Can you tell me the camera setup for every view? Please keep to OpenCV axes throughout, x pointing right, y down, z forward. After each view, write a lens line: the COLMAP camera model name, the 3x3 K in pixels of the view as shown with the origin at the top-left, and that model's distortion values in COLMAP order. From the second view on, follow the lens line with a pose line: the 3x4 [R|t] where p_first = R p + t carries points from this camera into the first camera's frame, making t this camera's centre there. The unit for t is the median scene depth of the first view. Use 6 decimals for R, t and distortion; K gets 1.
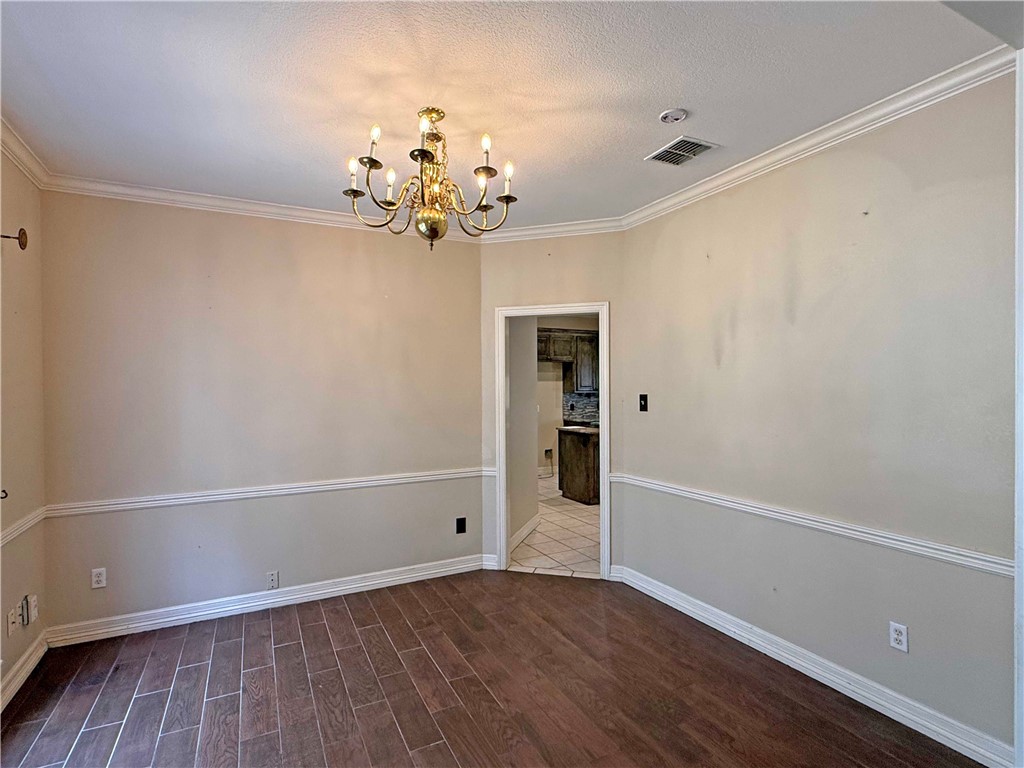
lens RADIAL K [[519.8, 0, 508.9], [0, 519.8, 388.5], [0, 0, 1]] dist [0.002202, 0.000256]
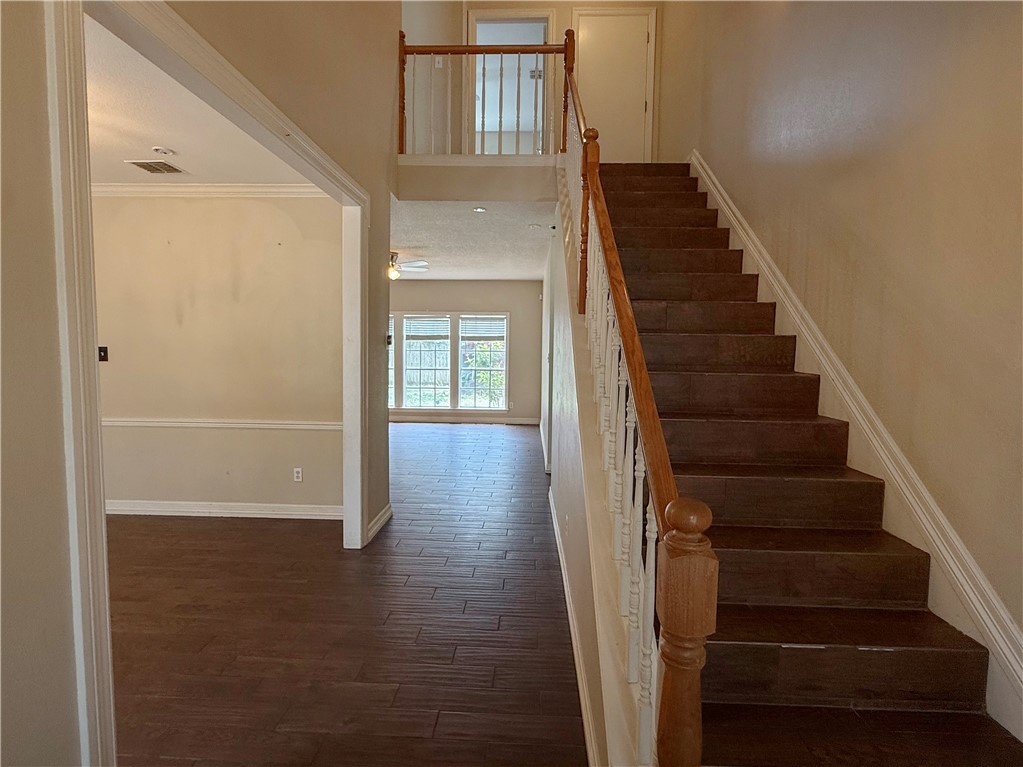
lens RADIAL K [[519.3, 0, 509.7], [0, 519.3, 387.3], [0, 0, 1]] dist [0.002202, 0.000256]
pose [[0.469767, -0.048575, 0.881453, -0.340726], [-0.018014, 0.997750, 0.064584, 0.010326], [-0.882607, -0.046218, 0.467834, -0.348380]]
